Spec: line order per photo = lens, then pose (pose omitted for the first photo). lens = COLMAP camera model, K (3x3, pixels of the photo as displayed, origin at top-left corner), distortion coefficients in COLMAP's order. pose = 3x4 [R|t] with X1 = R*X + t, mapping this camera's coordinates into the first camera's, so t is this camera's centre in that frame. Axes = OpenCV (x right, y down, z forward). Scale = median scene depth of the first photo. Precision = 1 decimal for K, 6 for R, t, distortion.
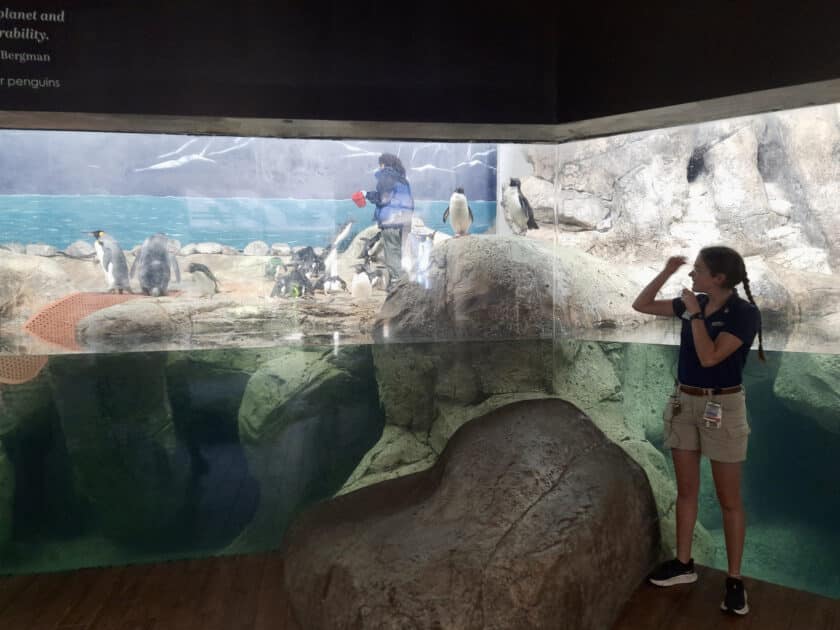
lens RADIAL K [[602.3, 0, 421.3], [0, 602.3, 336.4], [0, 0, 1]] dist [0.087414, -0.086626]
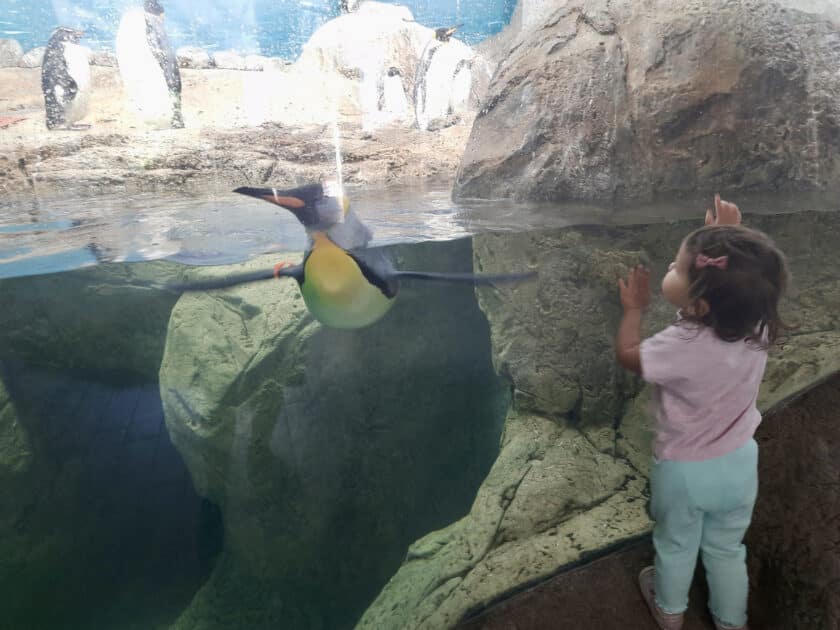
lens RADIAL K [[602.3, 0, 421.3], [0, 602.3, 336.4], [0, 0, 1]] dist [0.087414, -0.086626]
pose [[0.991963, -0.053152, 0.114824, -0.164228], [0.024845, 0.971644, 0.235139, -0.010979], [-0.124066, -0.230396, 0.965156, 0.567277]]
